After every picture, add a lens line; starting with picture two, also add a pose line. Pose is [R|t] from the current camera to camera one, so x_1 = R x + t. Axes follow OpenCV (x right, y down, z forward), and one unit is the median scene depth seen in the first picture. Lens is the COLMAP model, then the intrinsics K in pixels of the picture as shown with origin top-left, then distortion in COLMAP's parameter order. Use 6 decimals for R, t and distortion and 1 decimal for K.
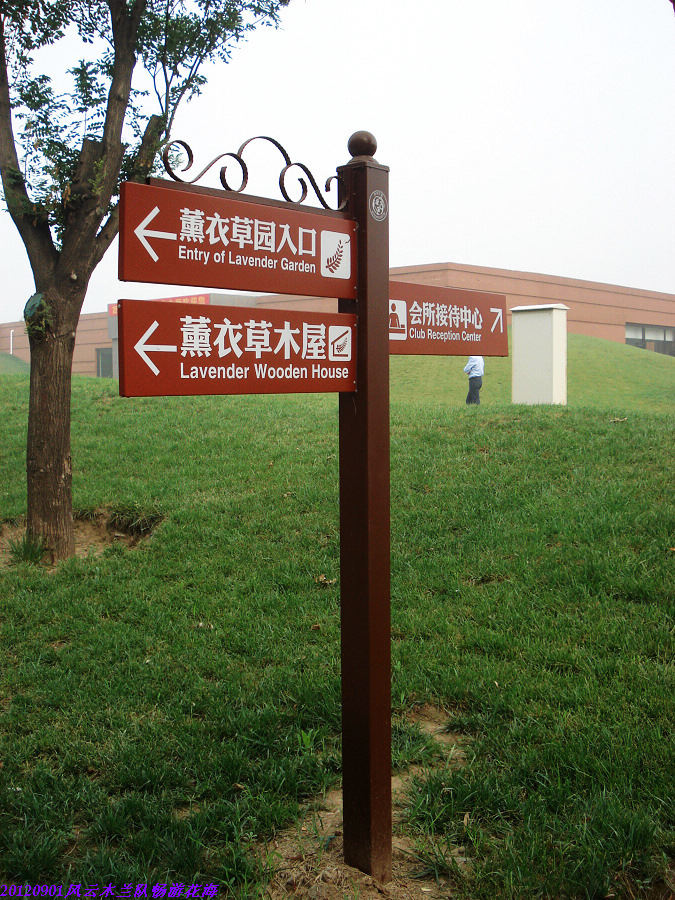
lens RADIAL K [[1012.3, 0, 337.5], [0, 1012.3, 450.0], [0, 0, 1]] dist [-0.088897, -0.052218]
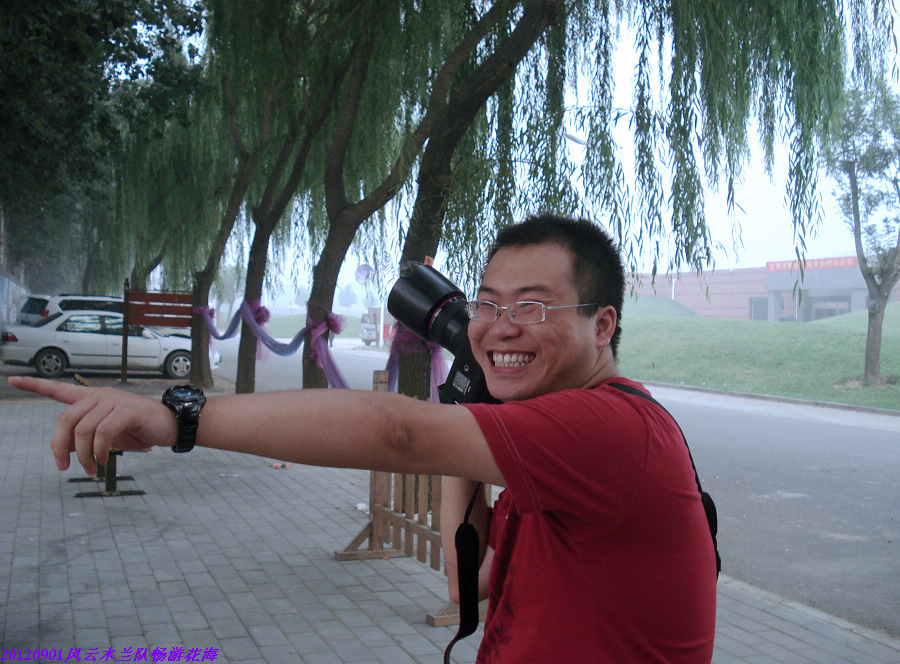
lens RADIAL K [[1024.9, 0, 437.2], [0, 1024.9, 352.6], [0, 0, 1]] dist [-0.055279, -0.126614]
pose [[0.885396, 0.042667, -0.462875, -0.047828], [-0.060587, 0.997876, -0.023910, 0.148772], [0.460872, 0.049214, 0.886101, -2.219826]]
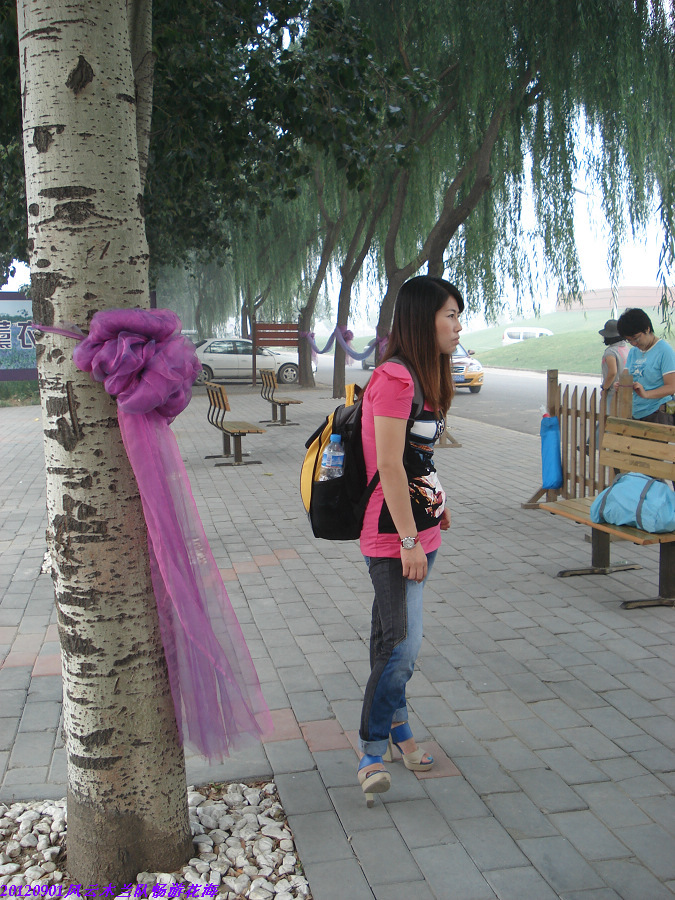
lens RADIAL K [[1009.6, 0, 333.0], [0, 1009.6, 464.3], [0, 0, 1]] dist [-0.108568, 0.010953]
pose [[0.793502, 0.070218, -0.604503, 0.589497], [-0.030981, 0.996694, 0.075106, 0.212308], [0.607778, -0.040868, 0.793055, -3.120860]]
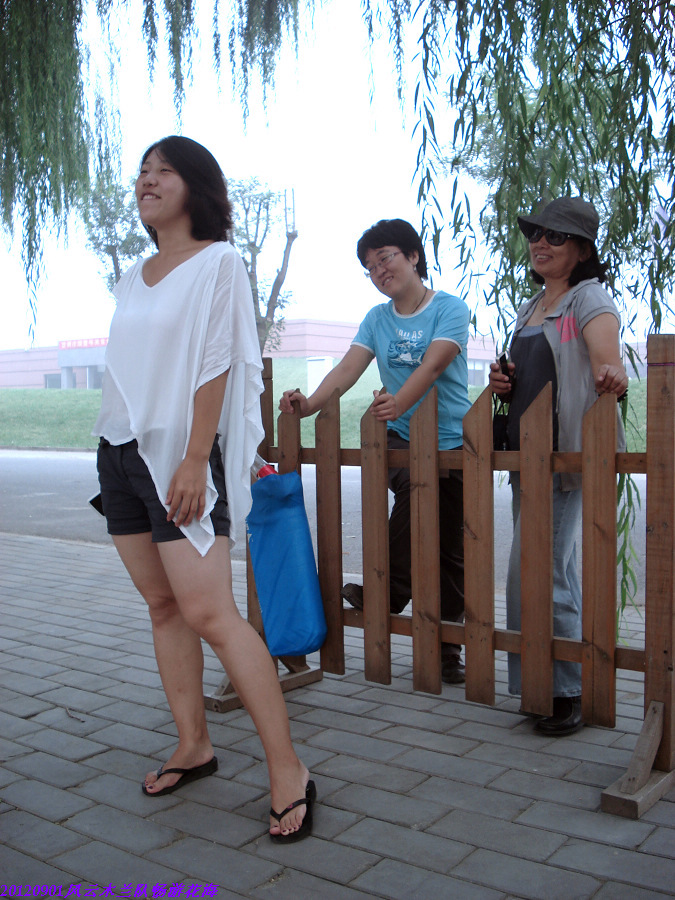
lens RADIAL K [[995.8, 0, 337.5], [0, 995.8, 450.0], [0, 0, 1]] dist [-0.087267, -0.033100]
pose [[0.995384, -0.002683, 0.095935, 0.080524], [0.004949, 0.999714, -0.023393, 0.235200], [-0.095845, 0.023760, 0.995113, -2.517101]]
